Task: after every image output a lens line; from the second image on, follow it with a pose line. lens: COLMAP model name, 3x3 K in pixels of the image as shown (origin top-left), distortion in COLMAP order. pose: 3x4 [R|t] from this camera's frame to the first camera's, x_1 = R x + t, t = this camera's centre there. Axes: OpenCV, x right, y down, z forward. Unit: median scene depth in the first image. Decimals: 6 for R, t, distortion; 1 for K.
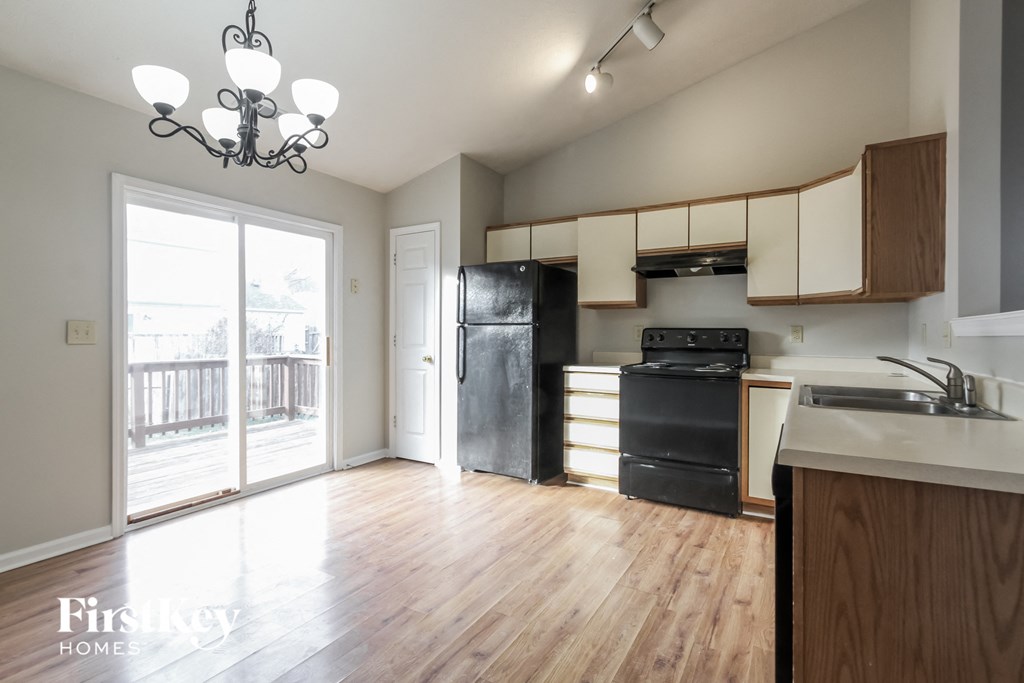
lens RADIAL K [[480.2, 0, 508.1], [0, 480.2, 338.8], [0, 0, 1]] dist [-0.017019, -0.000232]
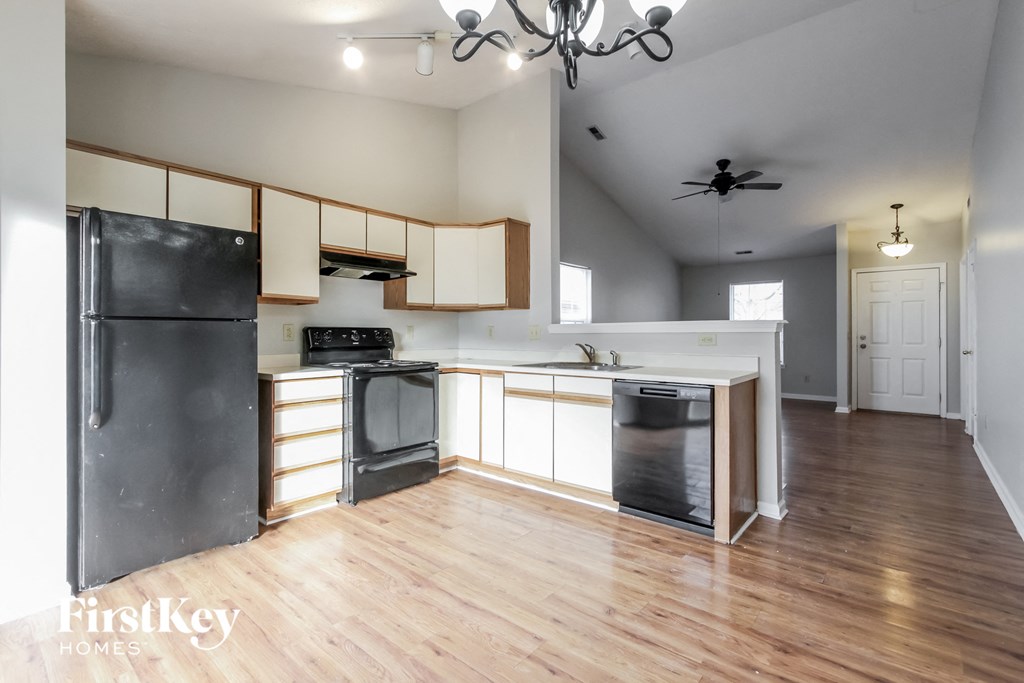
lens RADIAL K [[473.9, 0, 506.9], [0, 473.9, 333.1], [0, 0, 1]] dist [-0.003460, -0.000051]
pose [[0.164541, -0.004162, 0.986361, -0.612304], [0.012664, 0.999918, 0.002107, -0.007946], [-0.986289, 0.012145, 0.164580, 0.521836]]
